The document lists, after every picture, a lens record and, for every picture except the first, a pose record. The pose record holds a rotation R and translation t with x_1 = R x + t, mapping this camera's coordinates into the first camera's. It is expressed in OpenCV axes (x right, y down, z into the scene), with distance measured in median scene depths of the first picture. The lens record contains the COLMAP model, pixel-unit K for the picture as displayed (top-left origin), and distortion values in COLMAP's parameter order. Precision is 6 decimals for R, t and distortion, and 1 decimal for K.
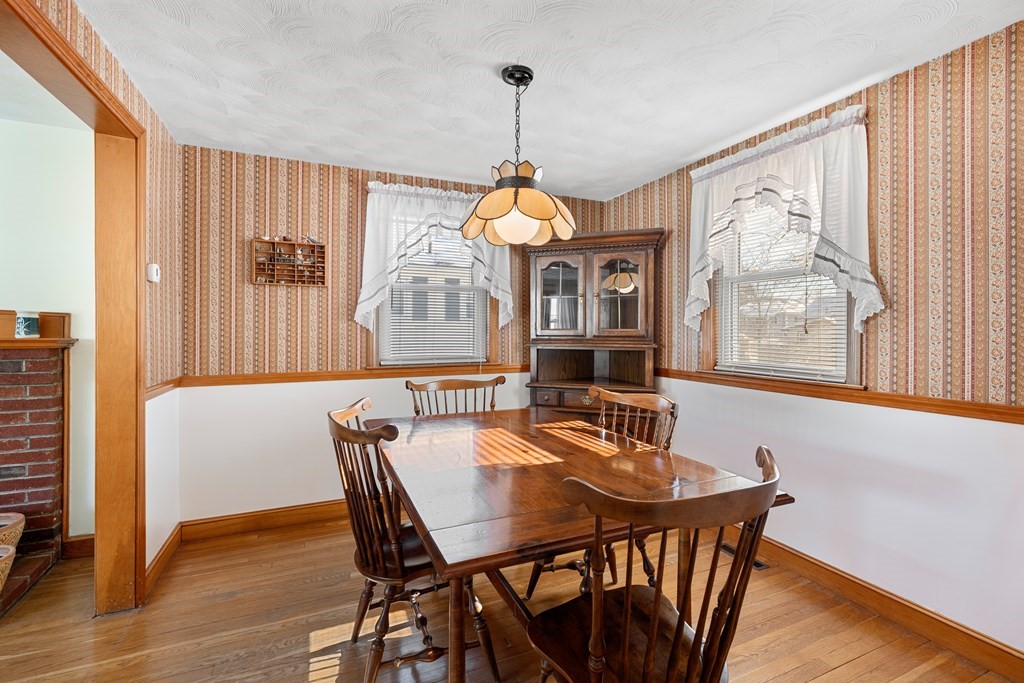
lens RADIAL K [[467.1, 0, 513.3], [0, 467.1, 334.2], [0, 0, 1]] dist [0.002775, 0.000239]
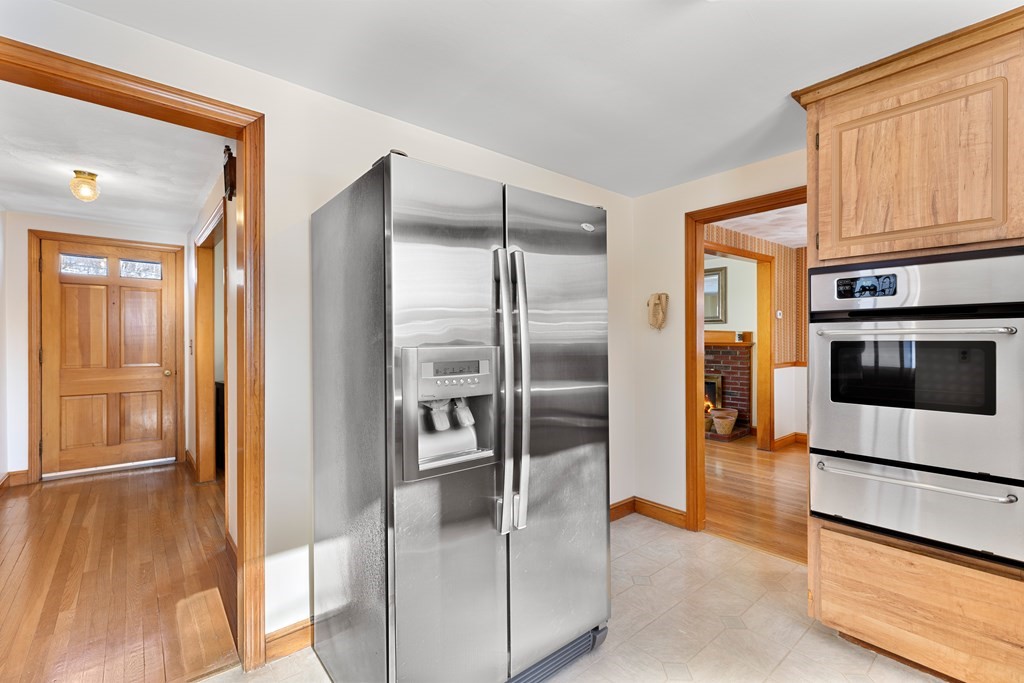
lens RADIAL K [[467.1, 0, 520.4], [0, 467.1, 341.7], [0, 0, 1]] dist [0.002775, 0.000239]
pose [[0.286797, 0.007318, -0.957964, 1.025583], [0.002058, 0.999964, 0.008255, -0.017400], [0.957989, -0.004339, 0.286771, -0.840675]]
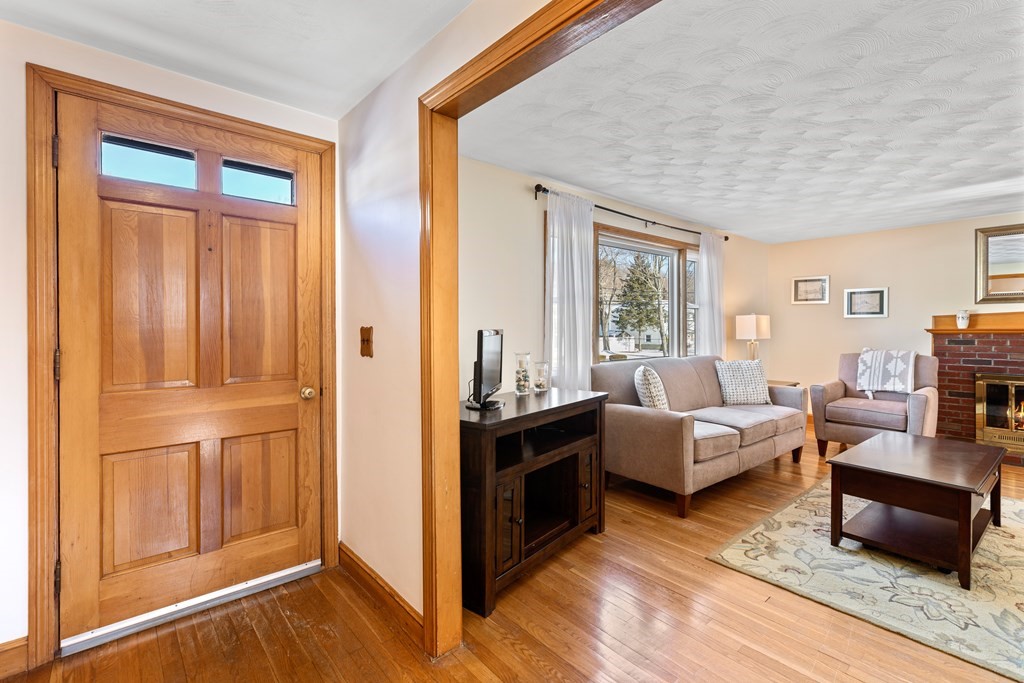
lens RADIAL K [[467.1, 0, 528.3], [0, 467.1, 331.0], [0, 0, 1]] dist [0.002775, 0.000239]
pose [[0.303736, 0.005662, -0.952739, -0.159045], [0.005901, 0.999952, 0.007824, -0.008847], [0.952738, -0.007999, 0.303688, -1.527894]]
